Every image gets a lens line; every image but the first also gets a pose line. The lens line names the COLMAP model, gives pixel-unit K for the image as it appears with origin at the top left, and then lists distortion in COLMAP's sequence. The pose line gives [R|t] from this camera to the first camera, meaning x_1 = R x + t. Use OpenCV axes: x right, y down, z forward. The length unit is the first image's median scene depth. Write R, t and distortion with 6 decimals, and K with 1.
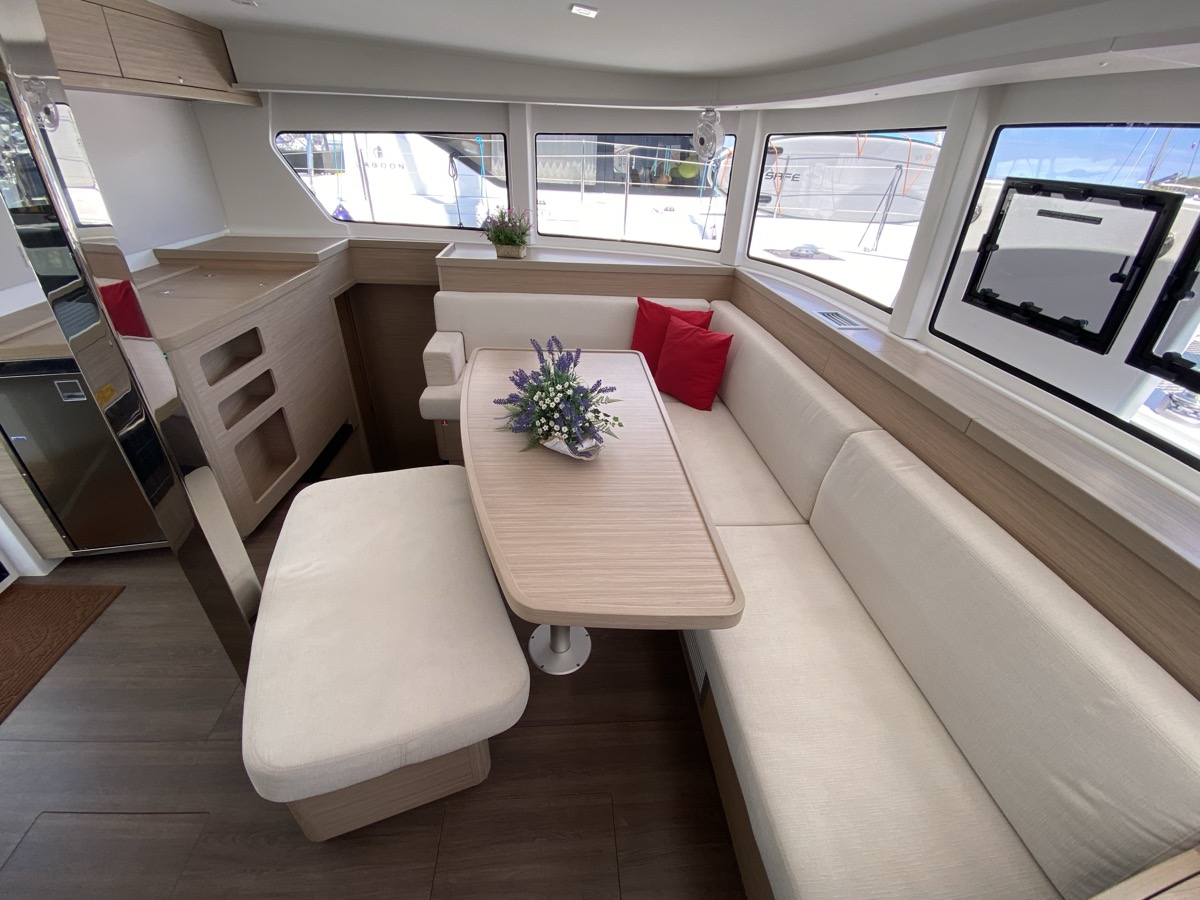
lens RADIAL K [[503.5, 0, 596.7], [0, 503.5, 448.3], [0, 0, 1]] dist [0.018738, -0.019471]
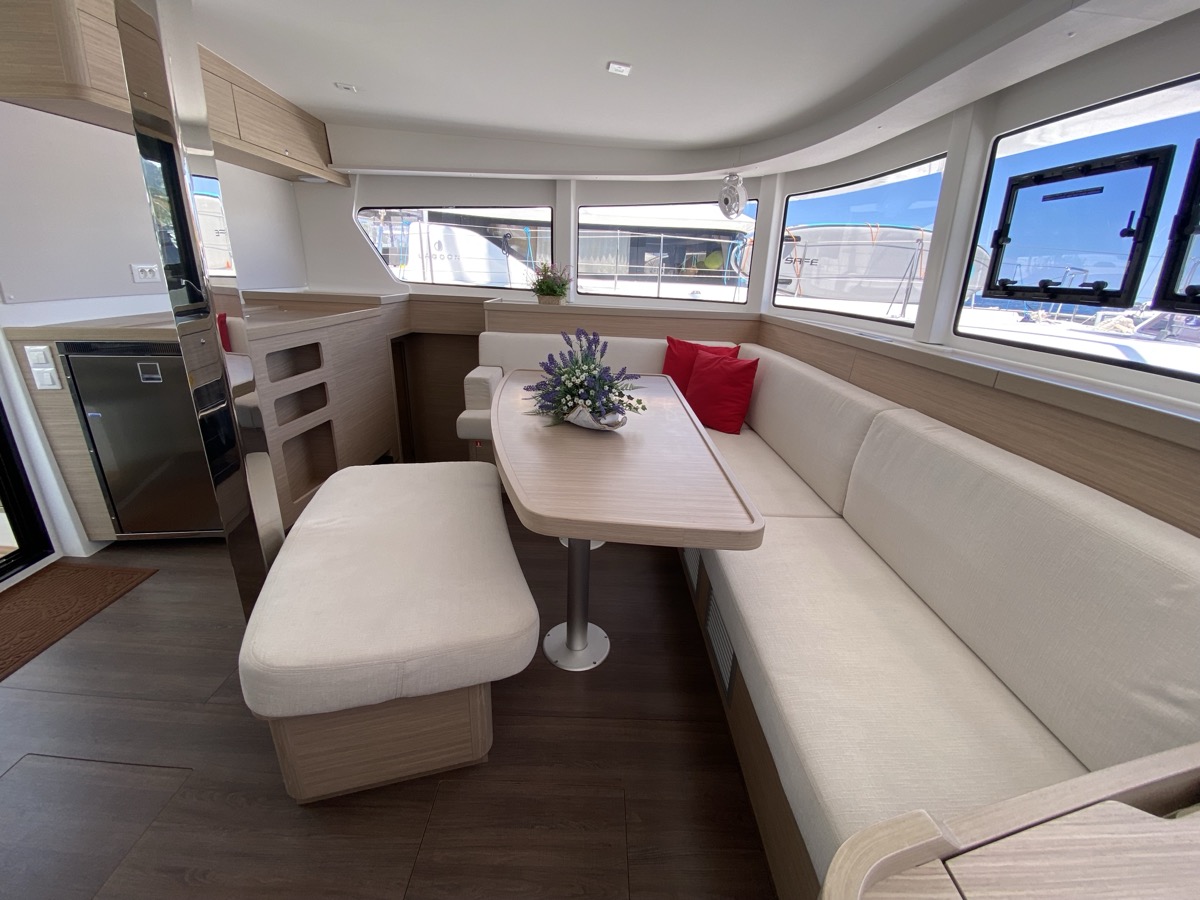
lens RADIAL K [[502.7, 0, 595.6], [0, 502.7, 448.6], [0, 0, 1]] dist [0.021137, -0.020589]
pose [[0.996706, 0.020724, -0.078407, 0.031349], [-0.036388, 0.978297, -0.203986, 0.246284], [0.072478, 0.206167, 0.975829, 0.012203]]
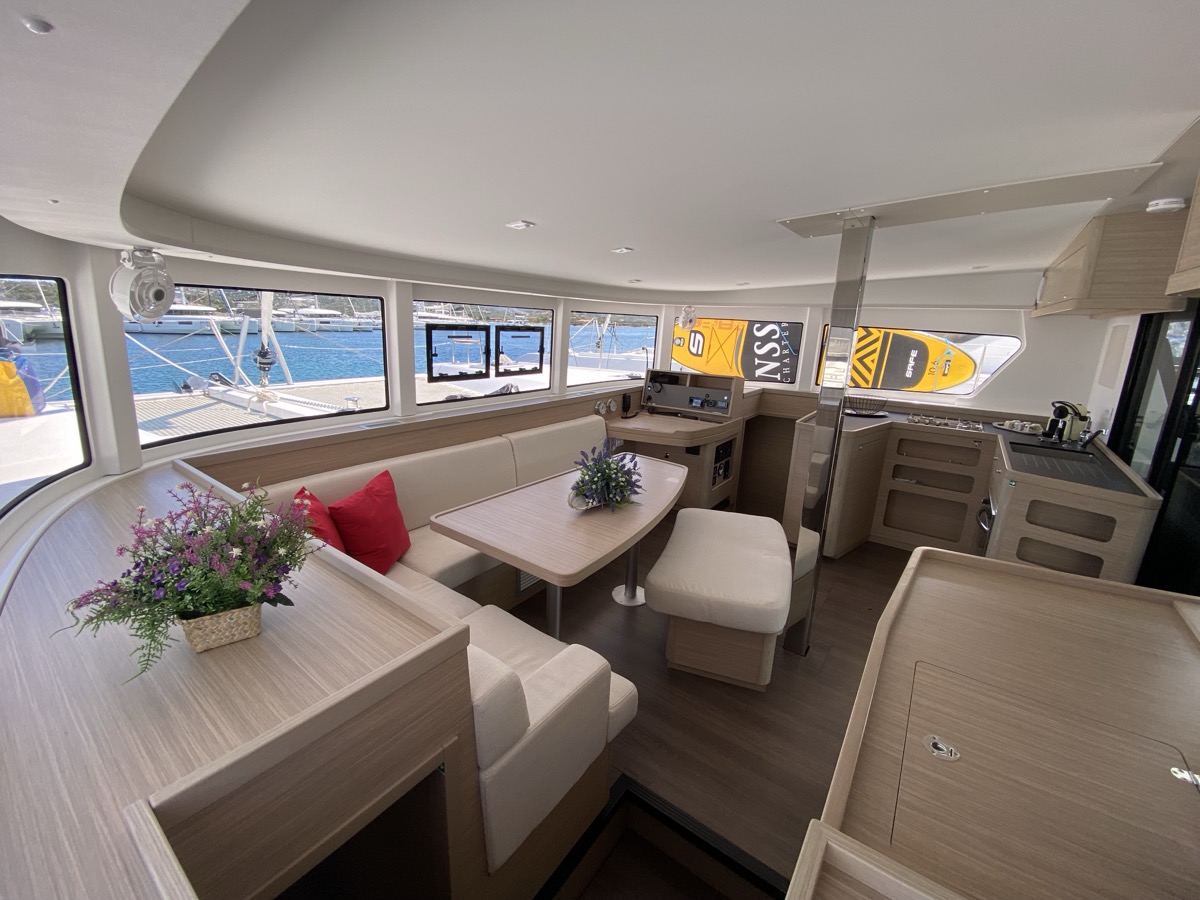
lens RADIAL K [[491.8, 0, 600.0], [0, 491.8, 450.0], [0, 0, 1]] dist [0.020749, -0.021446]
pose [[-0.747975, -0.234344, 0.620980, -1.002404], [0.277347, 0.739645, 0.613192, -1.089068], [-0.603002, 0.630879, -0.488241, 1.707204]]
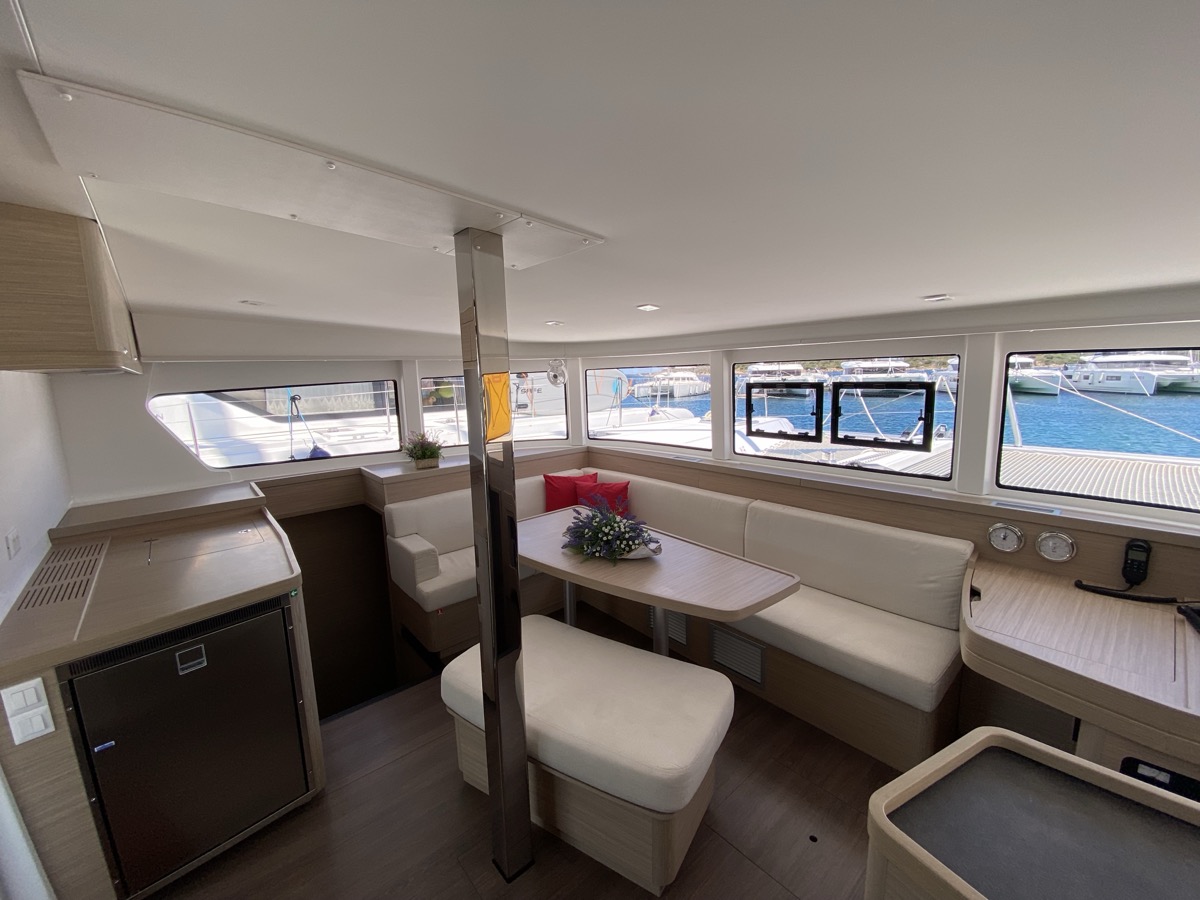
lens RADIAL K [[491.8, 0, 600.0], [0, 491.8, 450.0], [0, 0, 1]] dist [0.020749, -0.021446]
pose [[0.791091, -0.160962, 0.590141, -0.957320], [0.363416, 0.899710, -0.241766, 0.026943], [-0.492040, 0.405726, 0.770249, -0.234388]]
